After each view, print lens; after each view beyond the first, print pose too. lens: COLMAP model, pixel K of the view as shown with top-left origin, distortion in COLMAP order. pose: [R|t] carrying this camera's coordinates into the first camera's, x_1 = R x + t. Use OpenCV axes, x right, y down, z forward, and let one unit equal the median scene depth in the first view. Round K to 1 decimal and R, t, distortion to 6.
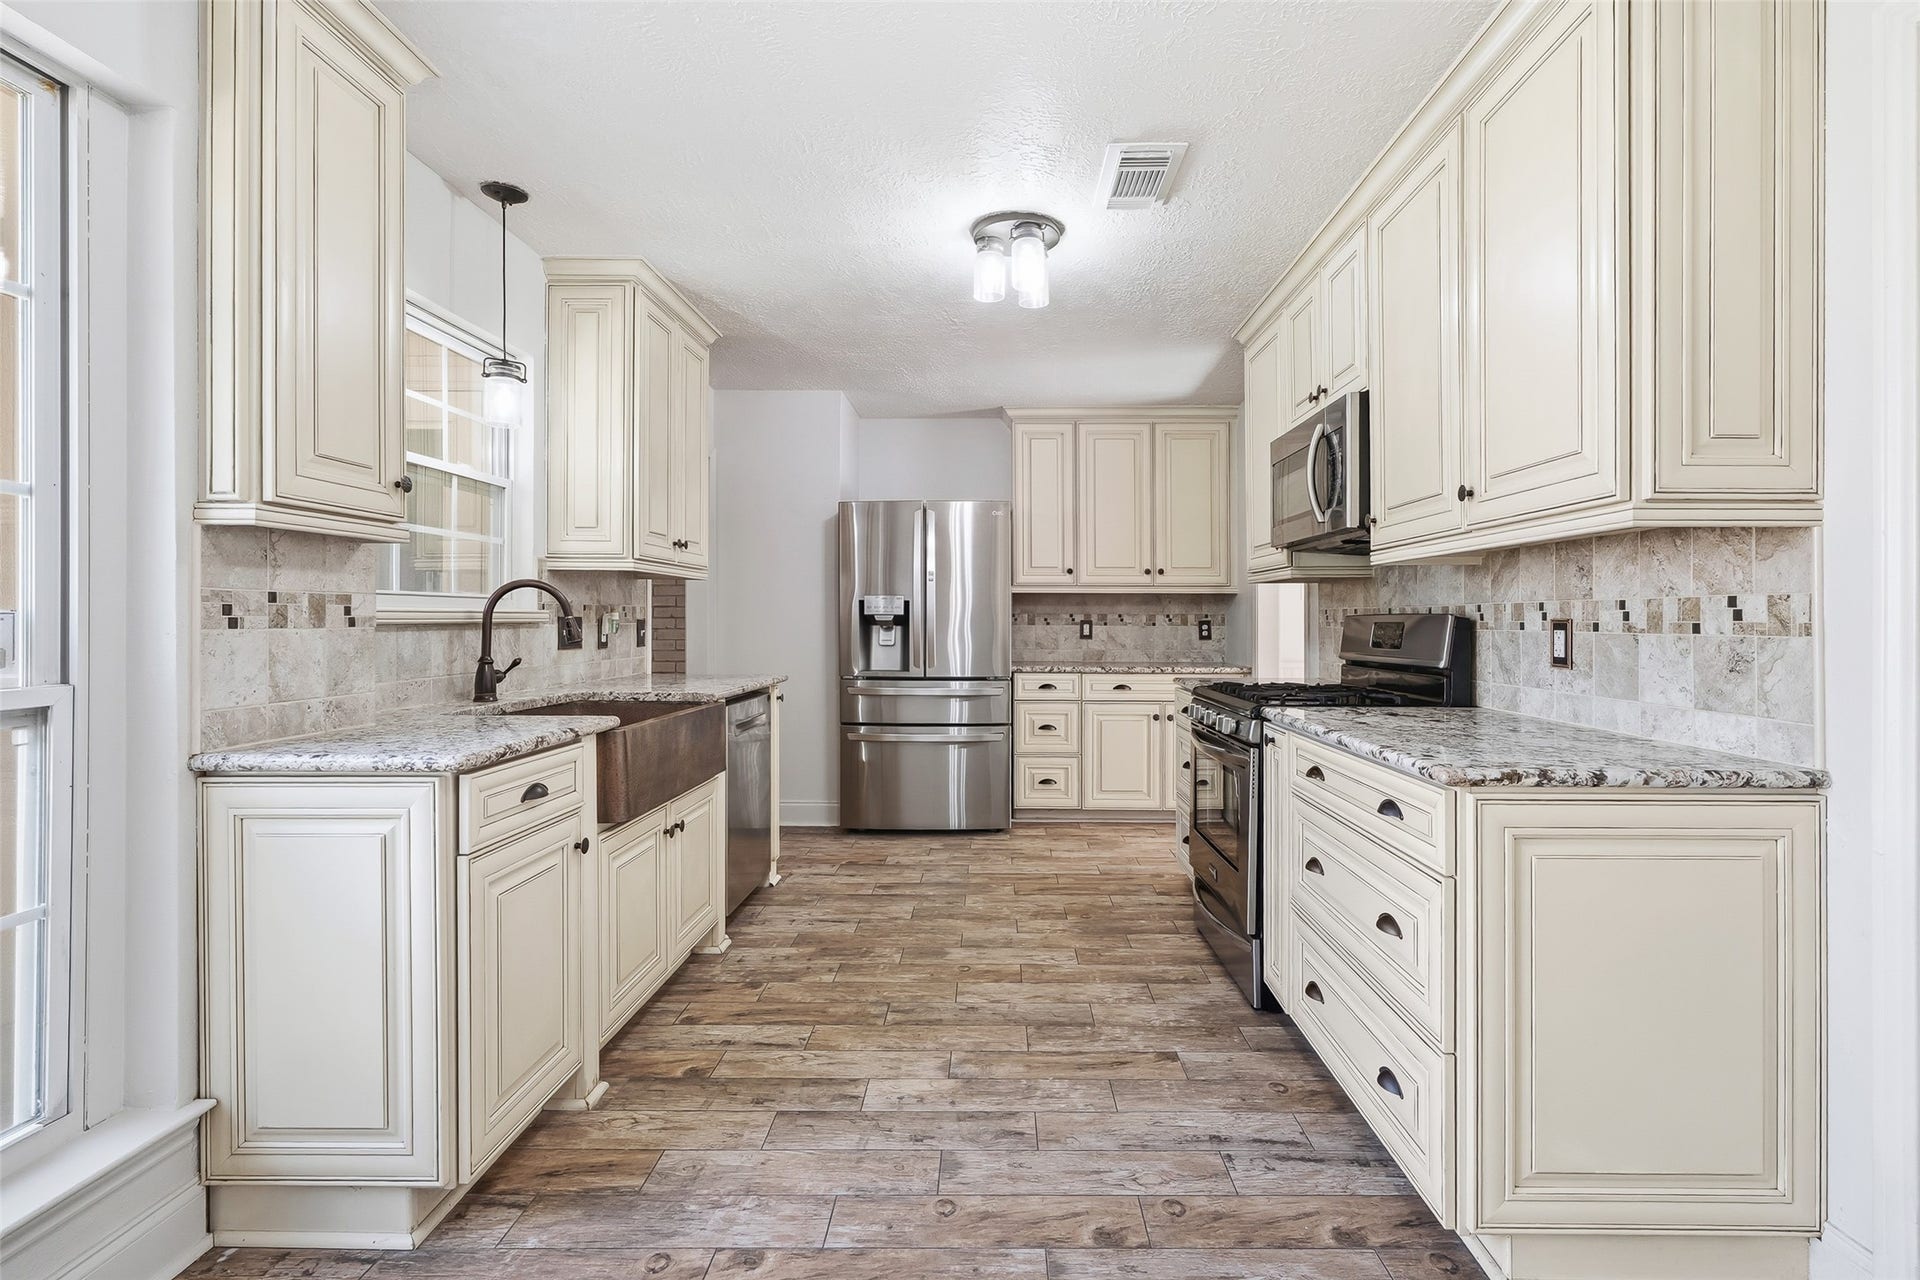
lens RADIAL K [[874.9, 0, 991.3], [0, 874.9, 616.5], [0, 0, 1]] dist [0.003808, 0.000768]
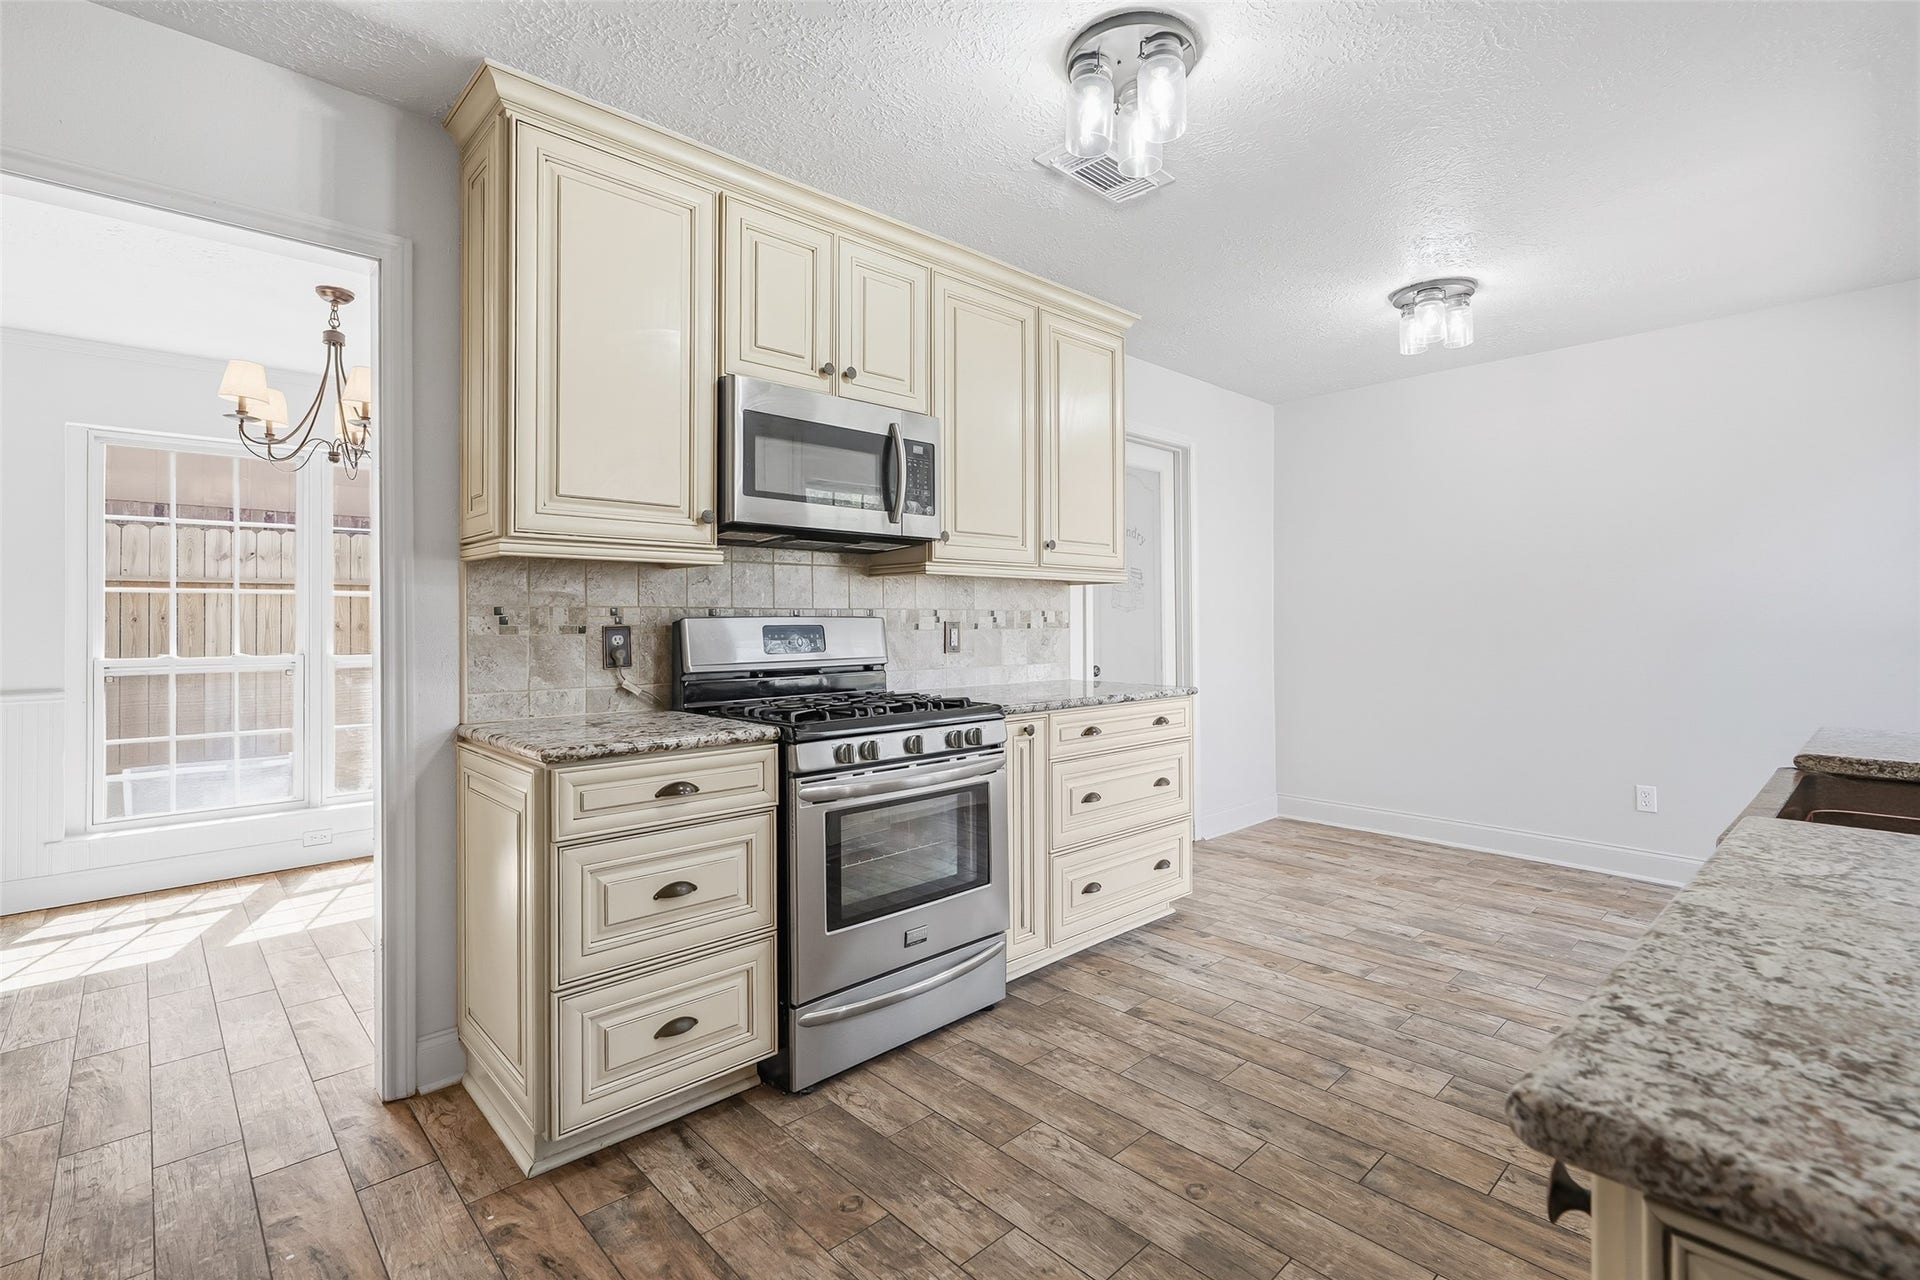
lens RADIAL K [[874.9, 0, 957.7], [0, 874.9, 623.7], [0, 0, 1]] dist [0.003808, 0.000768]
pose [[-0.687246, -0.003662, 0.726416, -0.469206], [-0.001671, 0.999993, 0.003460, 0.000901], [-0.726423, 0.001164, -0.687247, 2.004684]]
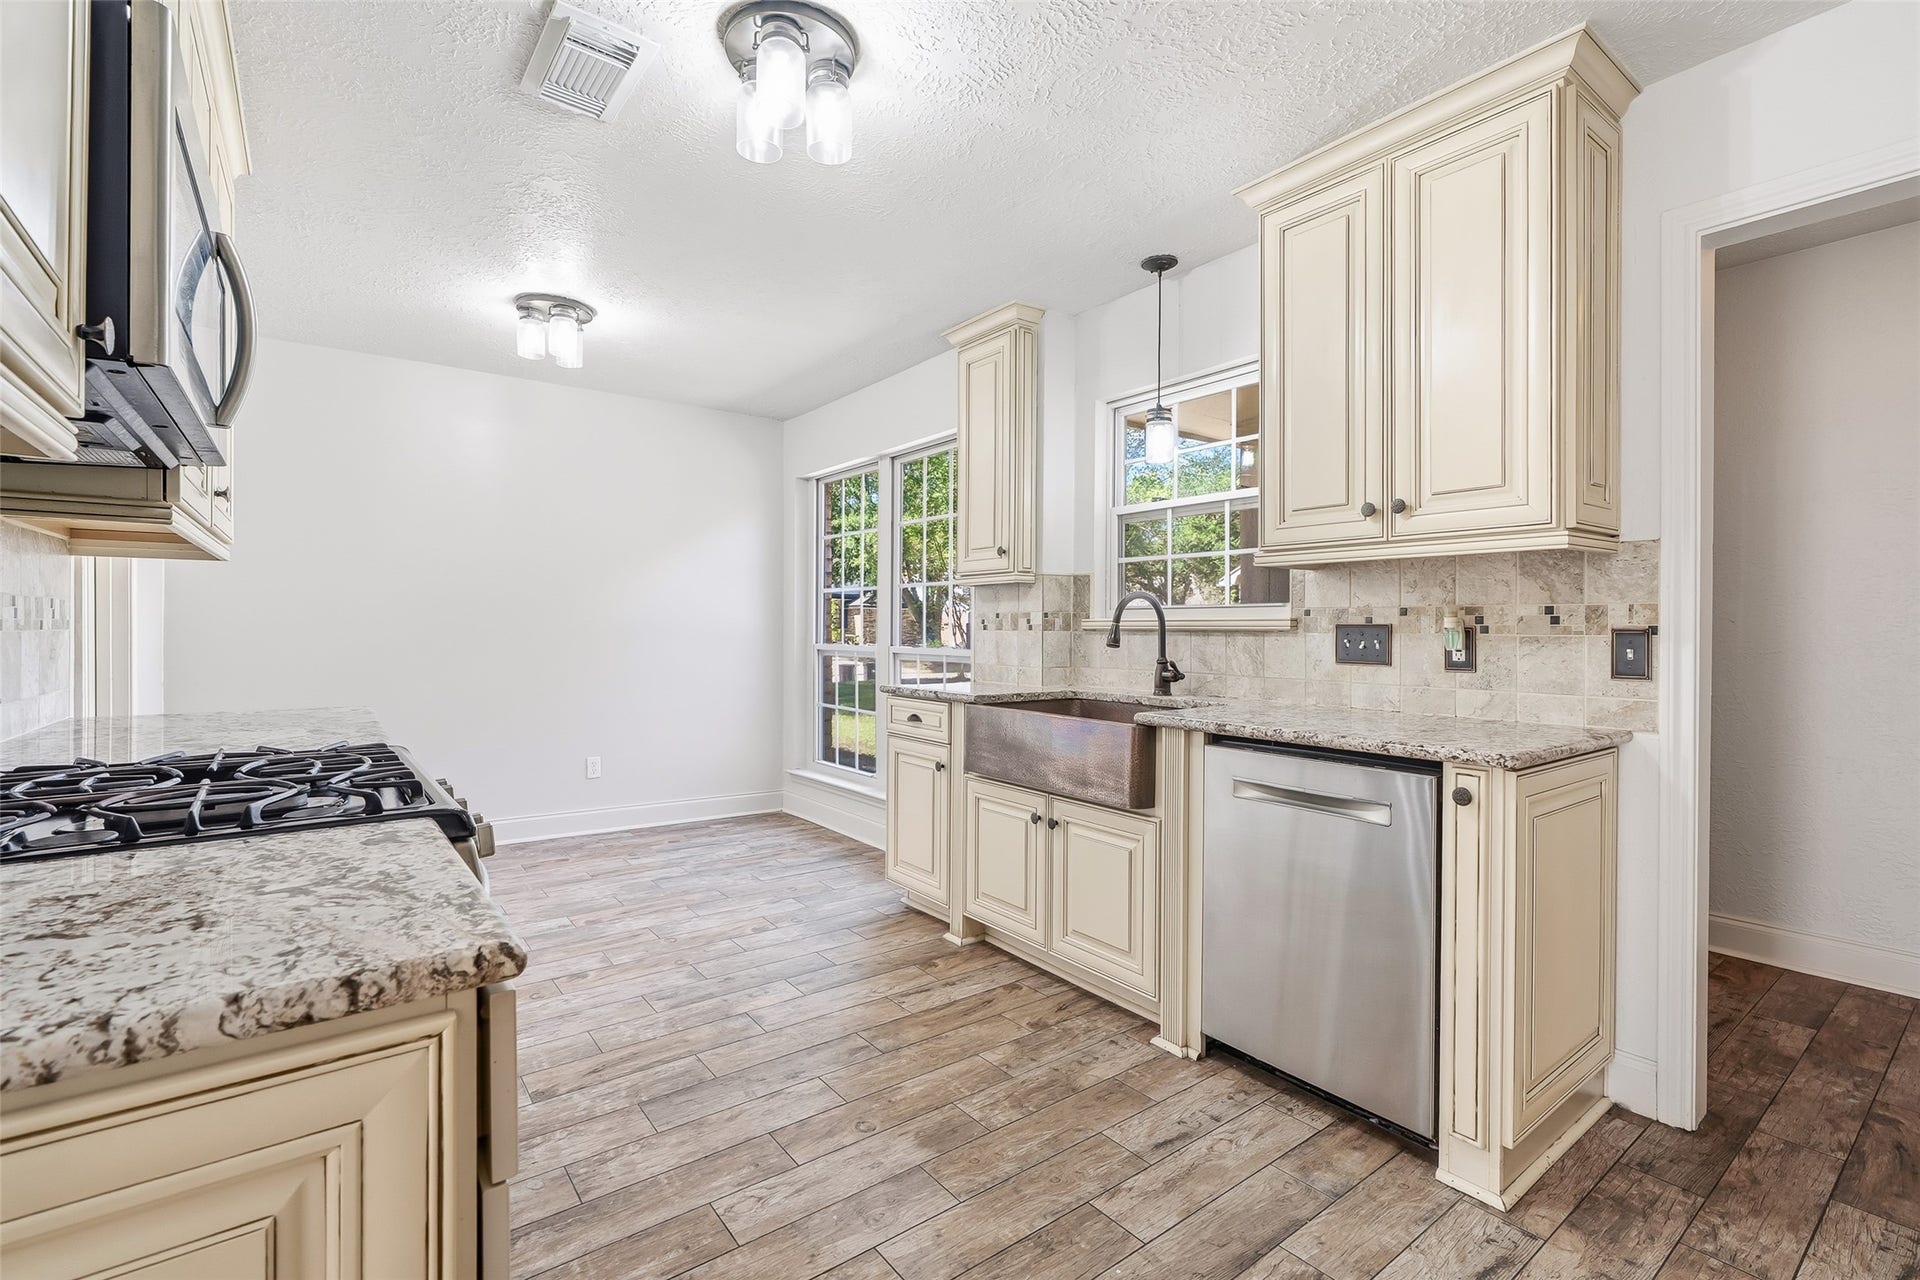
lens RADIAL K [[874.9, 0, 963.0], [0, 874.9, 630.9], [0, 0, 1]] dist [0.003808, 0.000768]
pose [[-0.793699, -0.003888, -0.608298, 0.428605], [-0.005087, 0.999987, 0.000246, 0.012014], [0.608290, 0.003290, -0.793708, 2.069230]]
